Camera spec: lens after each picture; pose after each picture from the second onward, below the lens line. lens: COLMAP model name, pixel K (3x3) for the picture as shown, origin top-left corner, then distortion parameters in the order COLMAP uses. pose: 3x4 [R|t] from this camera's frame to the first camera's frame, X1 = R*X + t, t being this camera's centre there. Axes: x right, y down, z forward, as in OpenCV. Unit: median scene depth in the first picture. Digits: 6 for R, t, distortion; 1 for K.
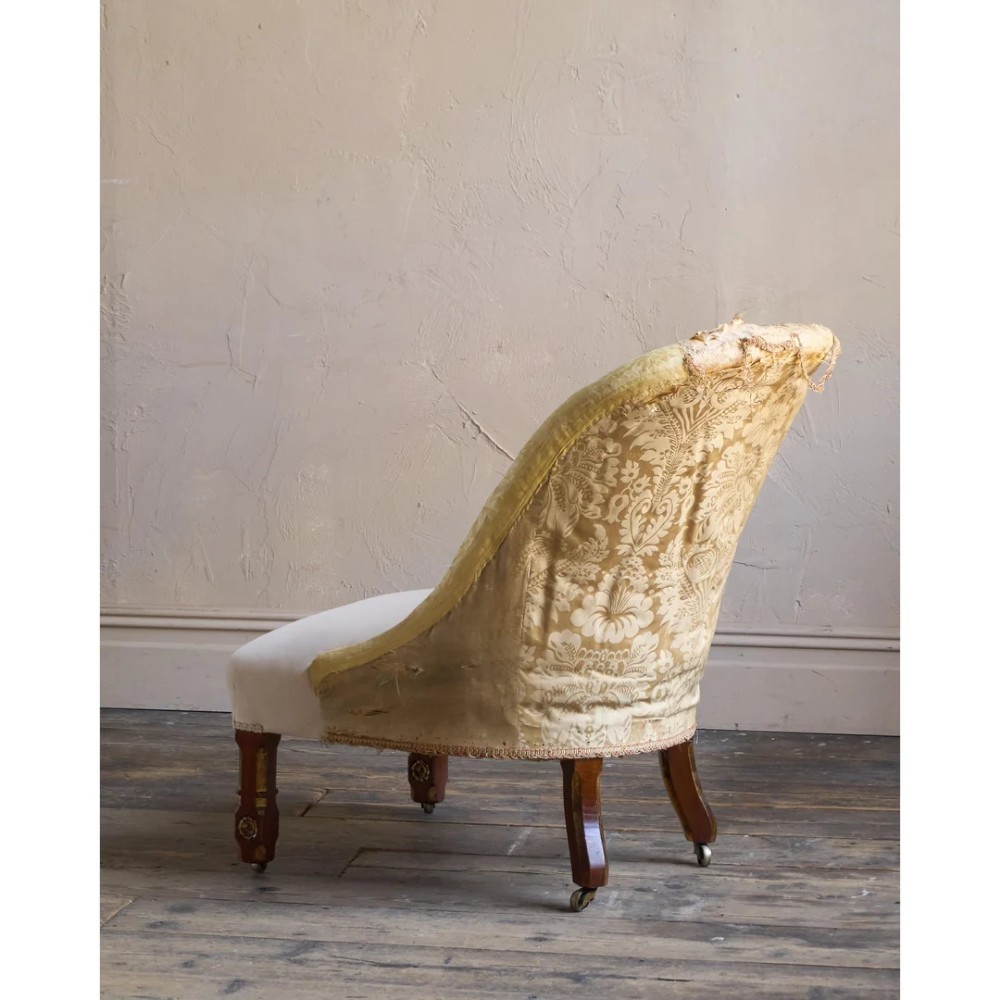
lens RADIAL K [[3416.5, 0, 498.9], [0, 3416.5, 510.4], [0, 0, 1]] dist [-0.031944, 0.000000]
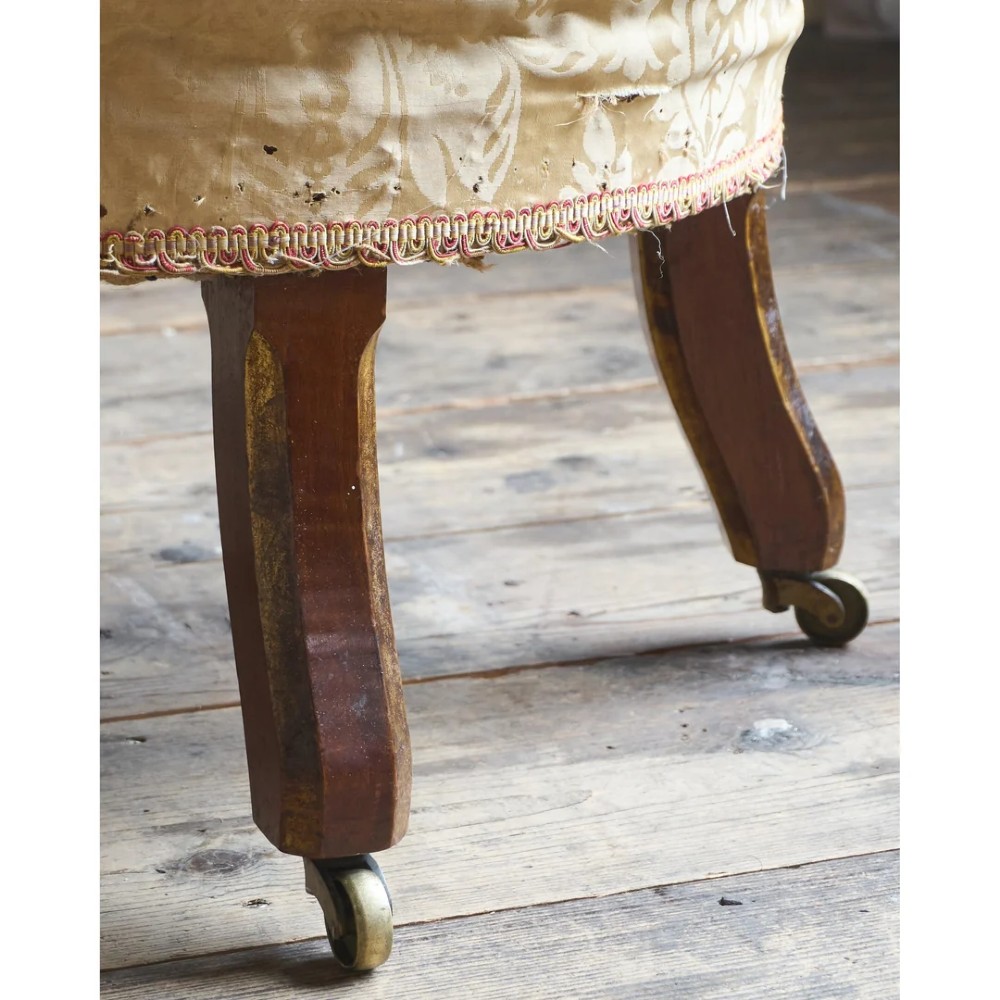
lens RADIAL K [[3416.5, 0, 492.4], [0, 3416.5, 496.6], [0, 0, 1]] dist [-0.031944, 0.000000]
pose [[0.999930, 0.000164, 0.011818, 0.034495], [-0.002086, 0.986649, 0.162847, 0.051027], [-0.011634, -0.162861, 0.986580, 0.779177]]
